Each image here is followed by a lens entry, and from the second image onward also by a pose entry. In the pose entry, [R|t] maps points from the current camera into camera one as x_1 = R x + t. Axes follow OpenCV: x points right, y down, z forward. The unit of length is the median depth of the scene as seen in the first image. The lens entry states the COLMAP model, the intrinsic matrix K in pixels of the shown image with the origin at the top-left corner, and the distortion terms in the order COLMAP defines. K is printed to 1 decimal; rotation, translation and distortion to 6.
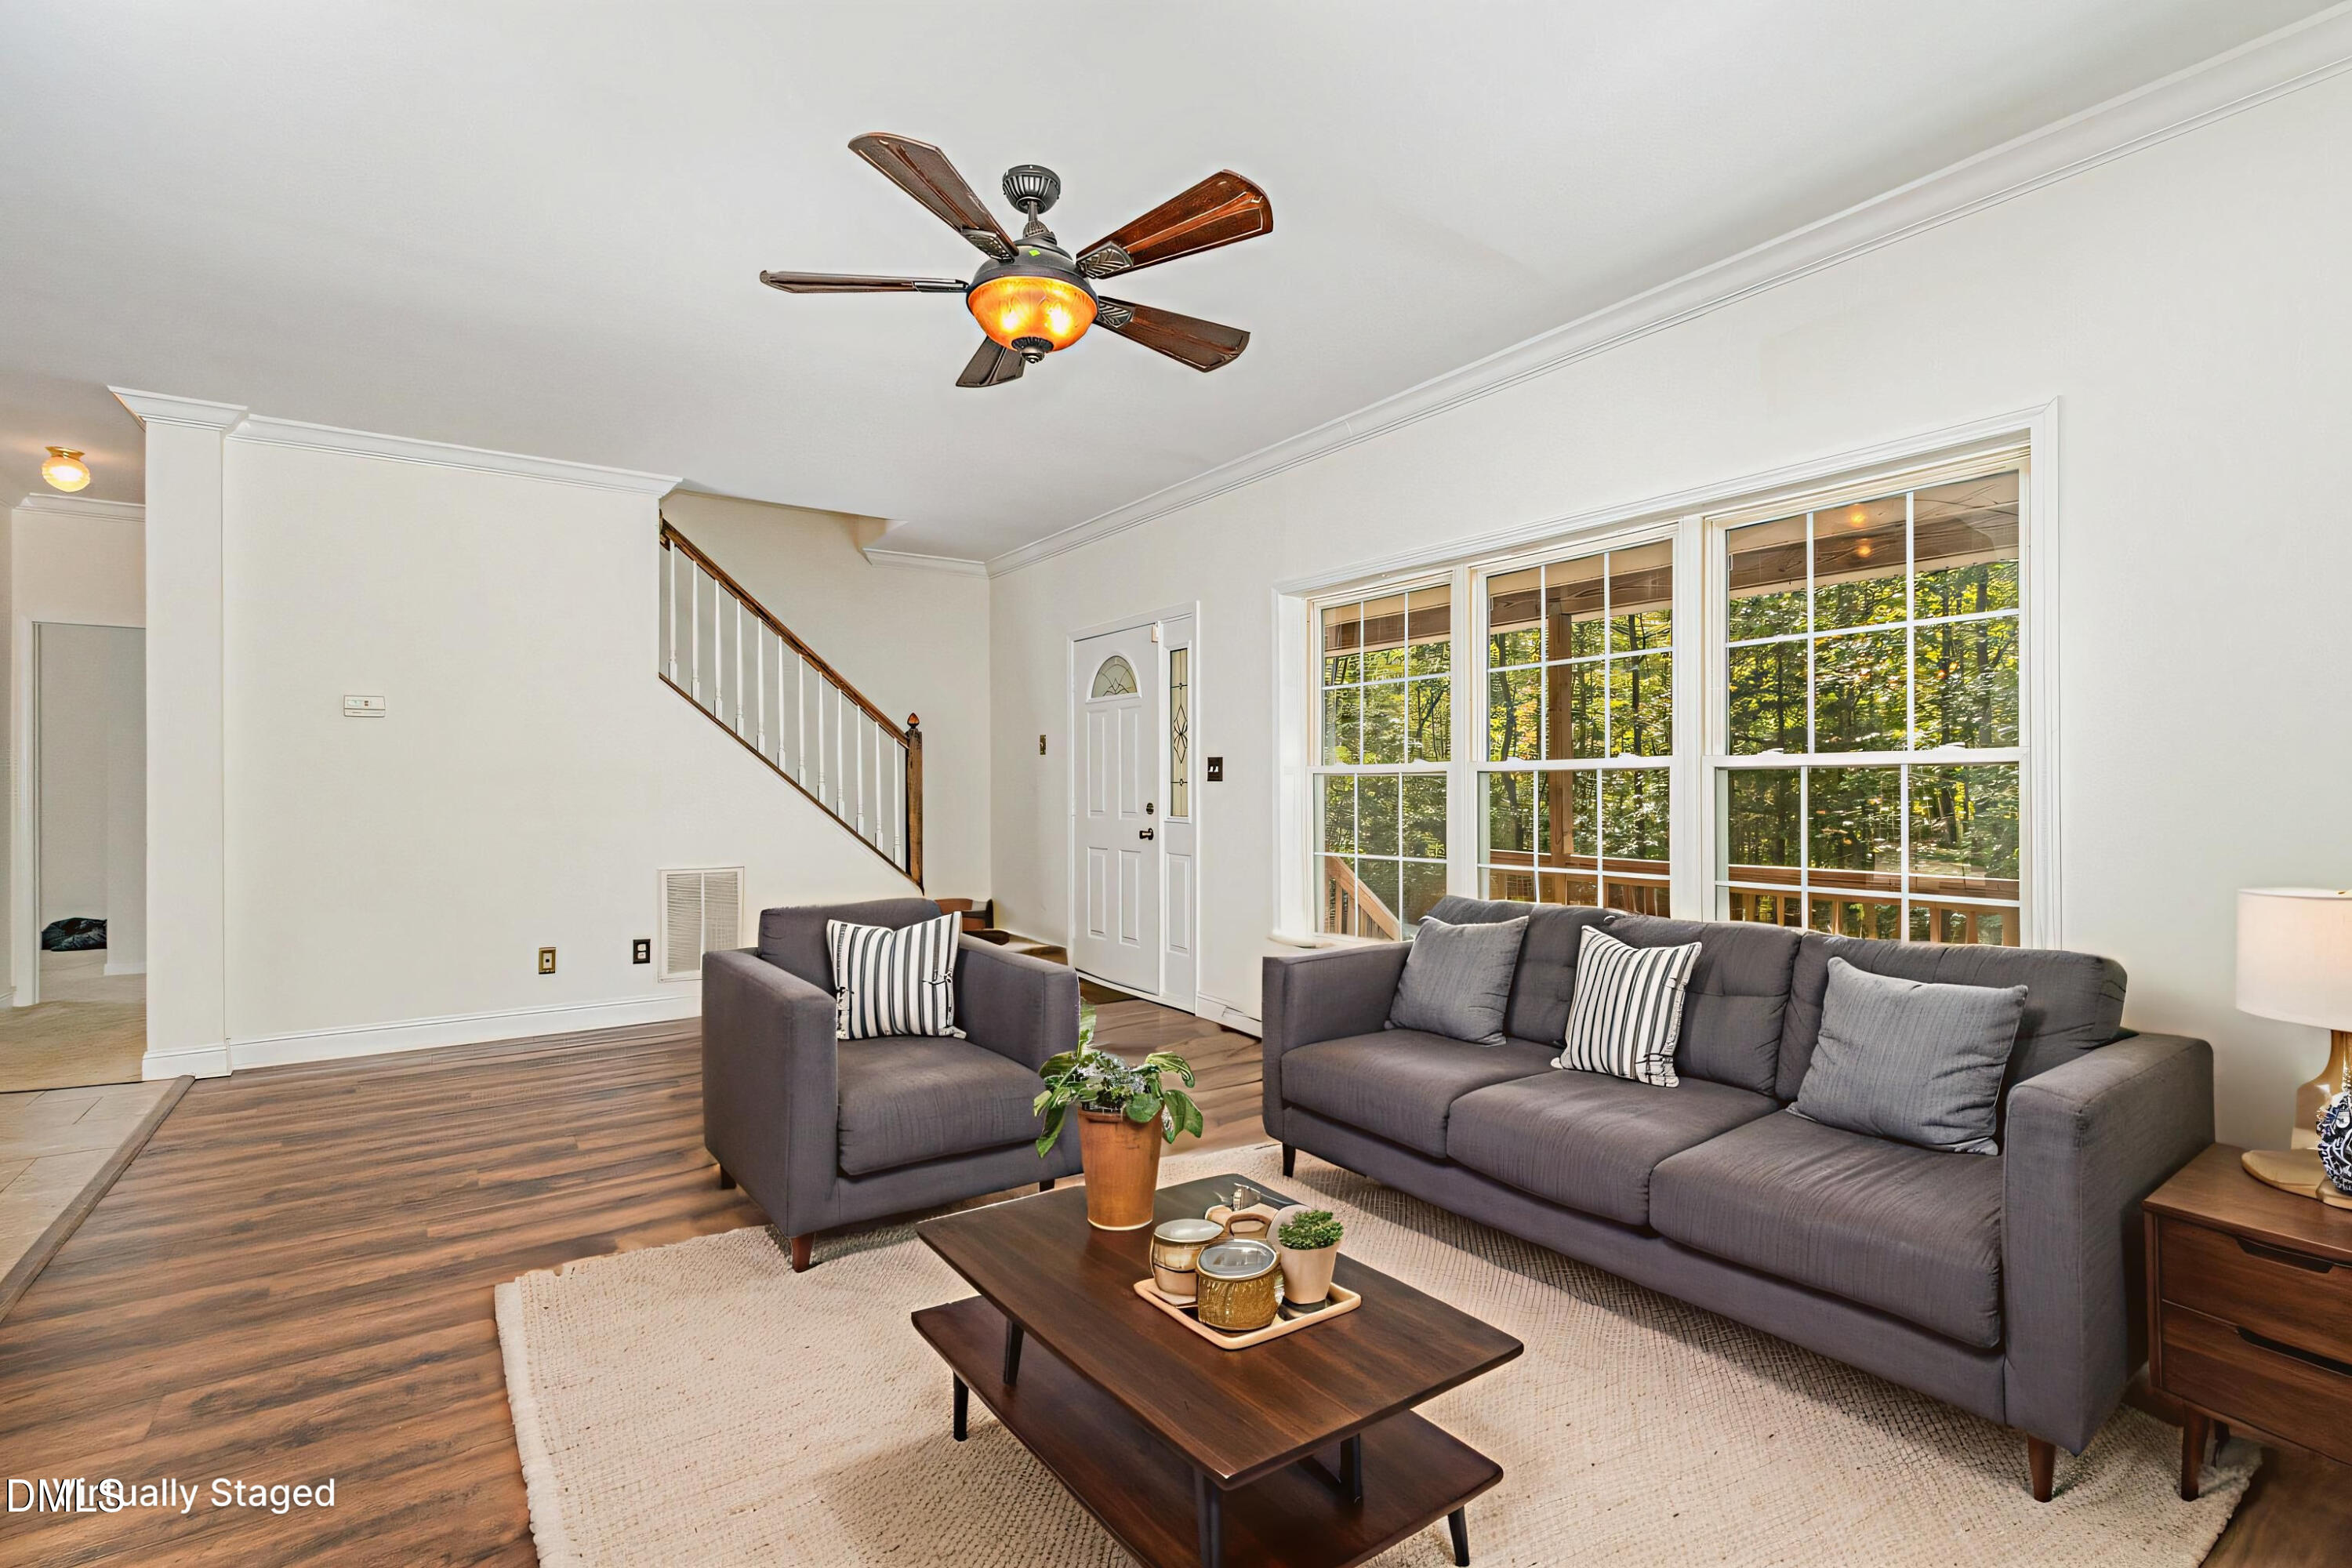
lens RADIAL K [[1092.8, 0, 1166.9], [0, 1092.8, 788.4], [0, 0, 1]] dist [0.000904, 0.000521]
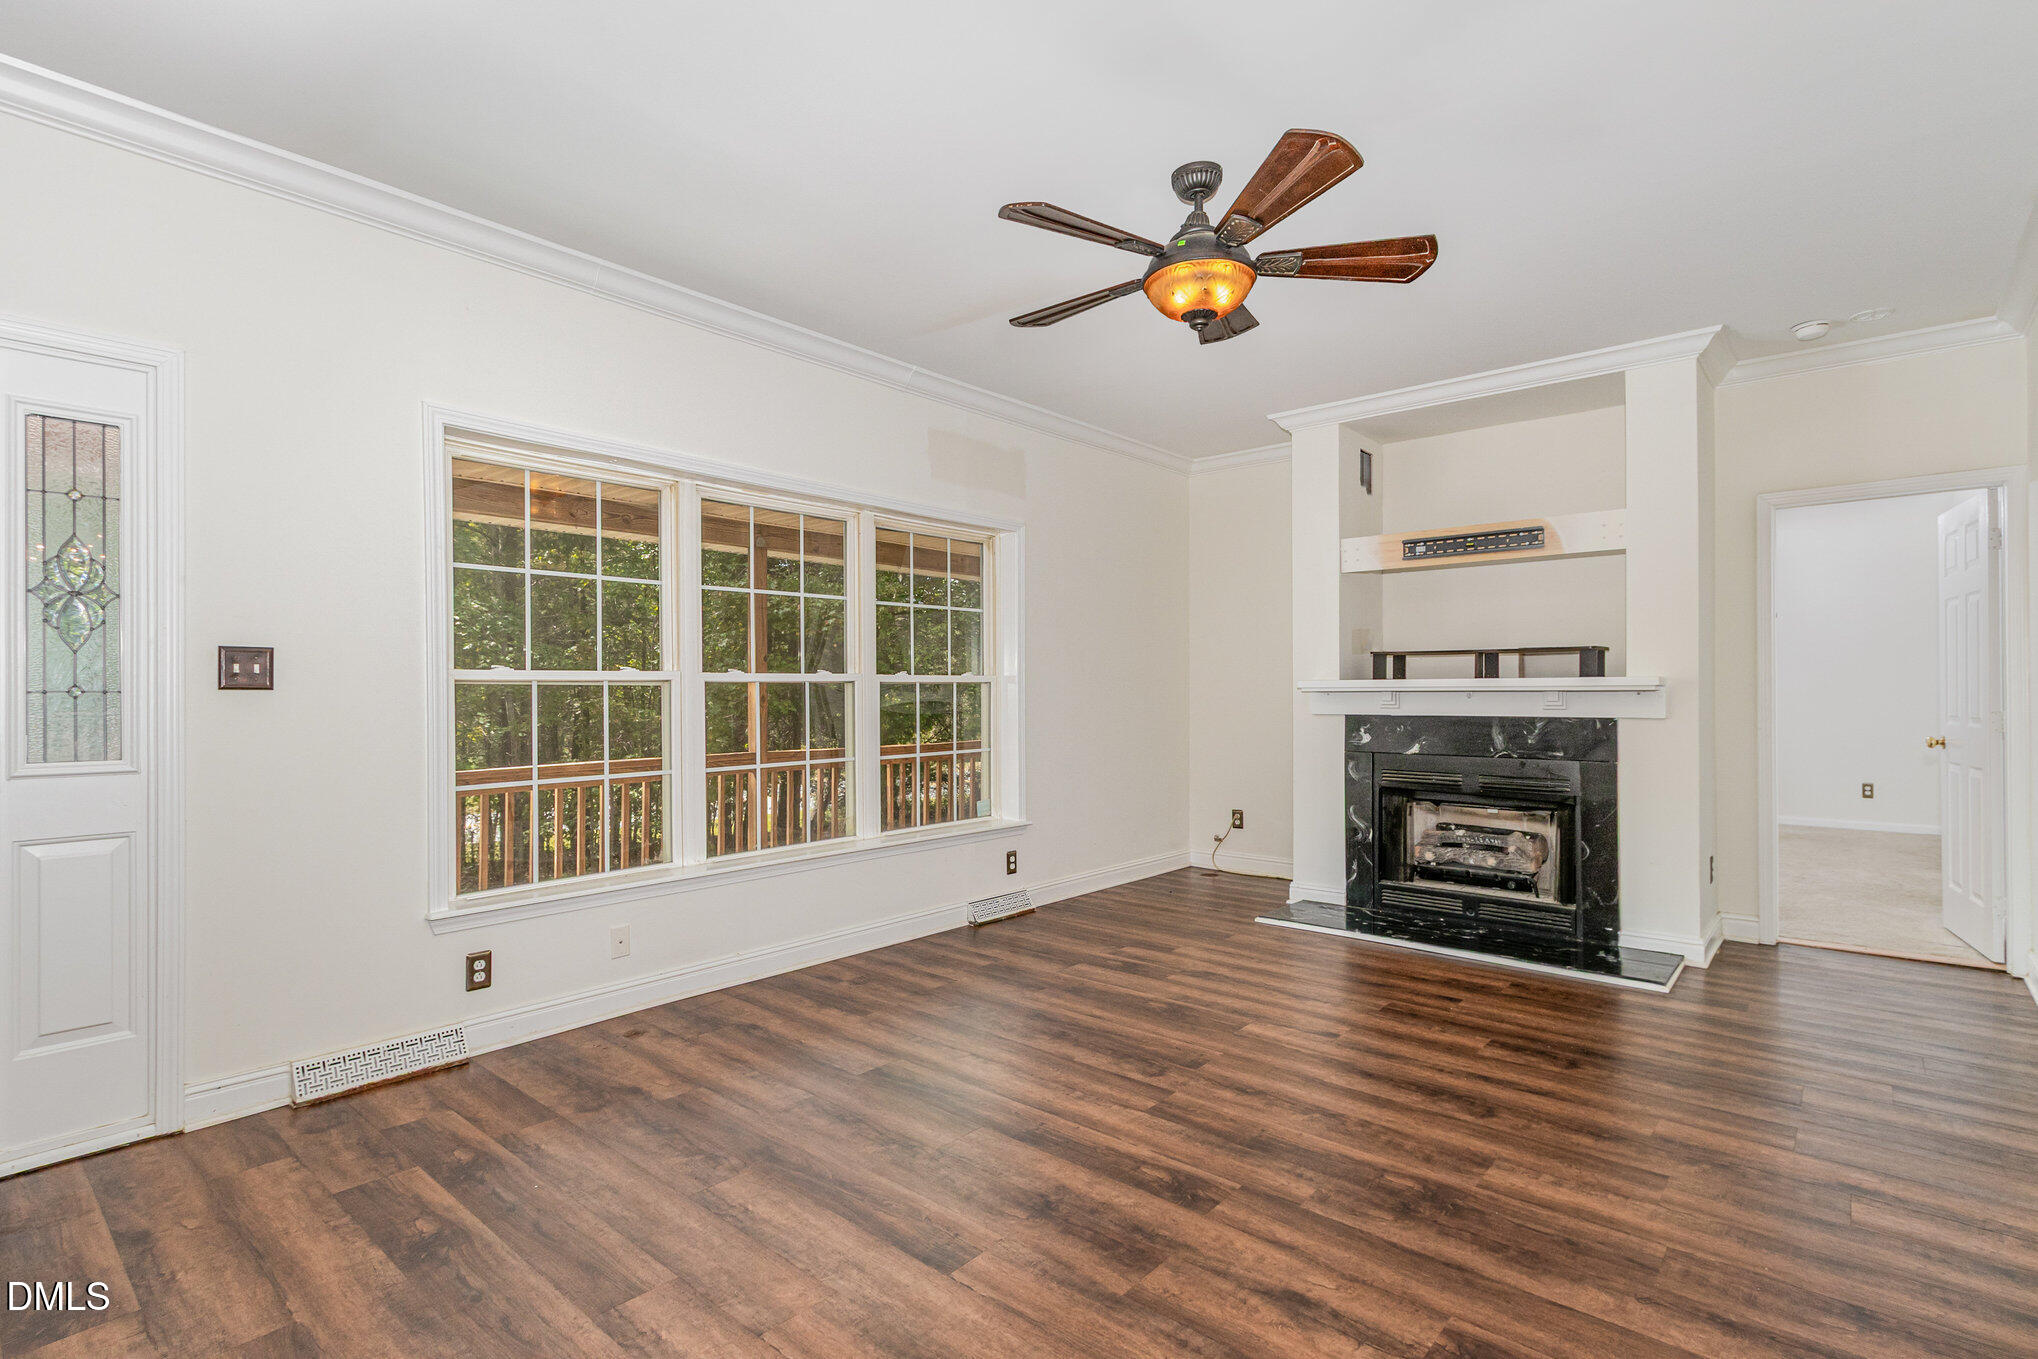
lens RADIAL K [[968.7, 0, 1011.5], [0, 968.7, 704.8], [0, 0, 1]] dist [0.001496, 0.000363]
pose [[-0.258868, -0.010664, 0.965854, -0.738329], [0.007284, 0.999889, 0.012992, -0.003146], [-0.965885, 0.010399, -0.258761, 1.014361]]
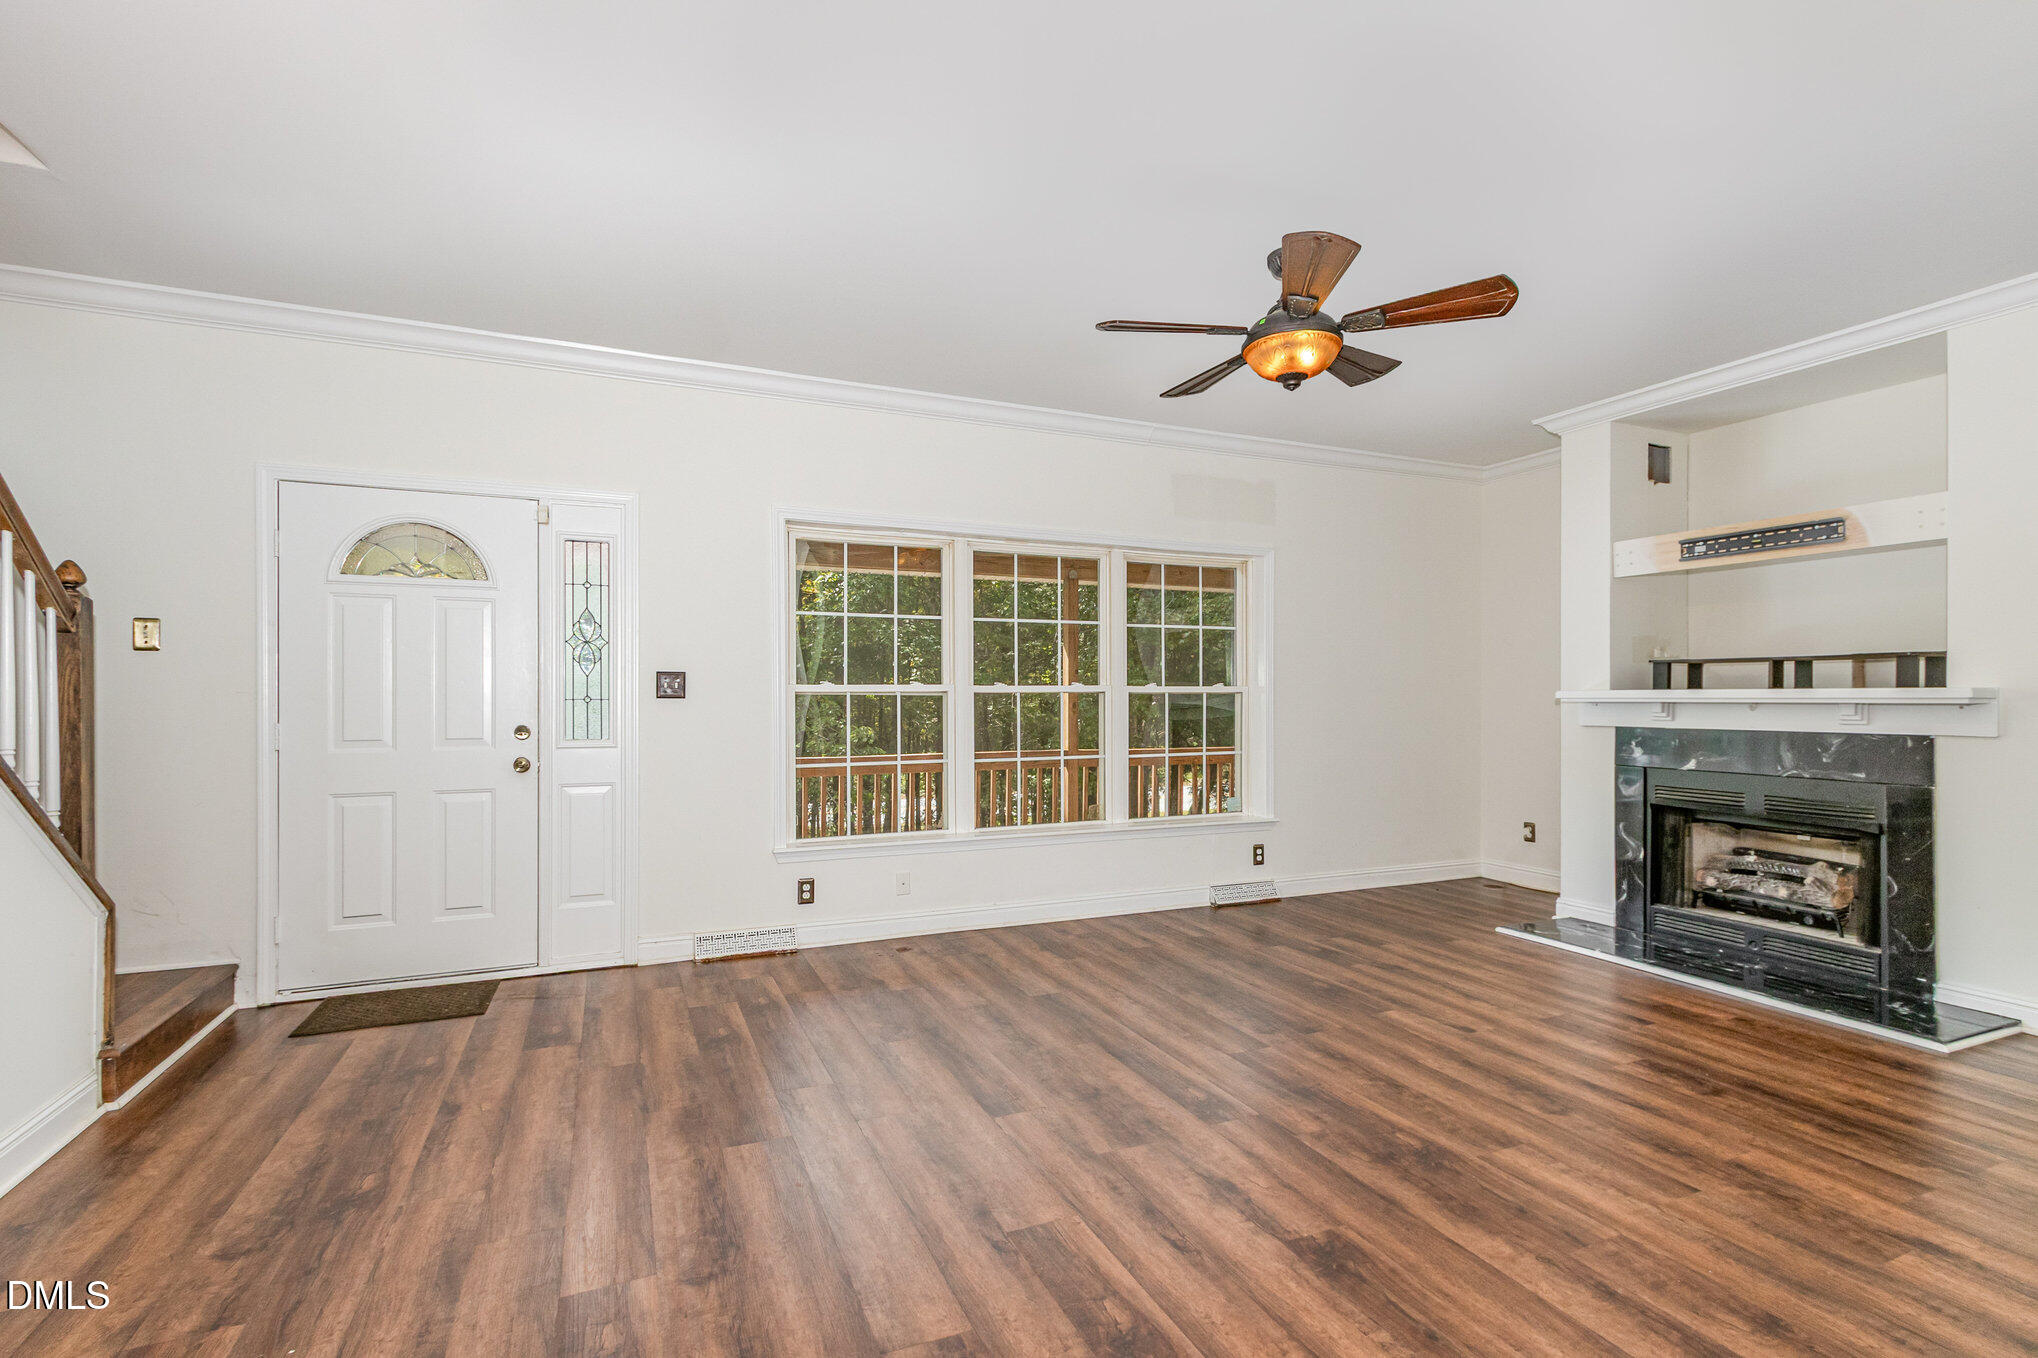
lens RADIAL K [[926.5, 0, 1016.9], [0, 926.5, 715.9], [0, 0, 1]] dist [-0.001977, -0.000992]
pose [[0.179996, -0.017677, 0.983509, -0.901098], [0.002738, 0.999844, 0.017469, -0.006119], [-0.983664, -0.000451, 0.180016, 0.784079]]
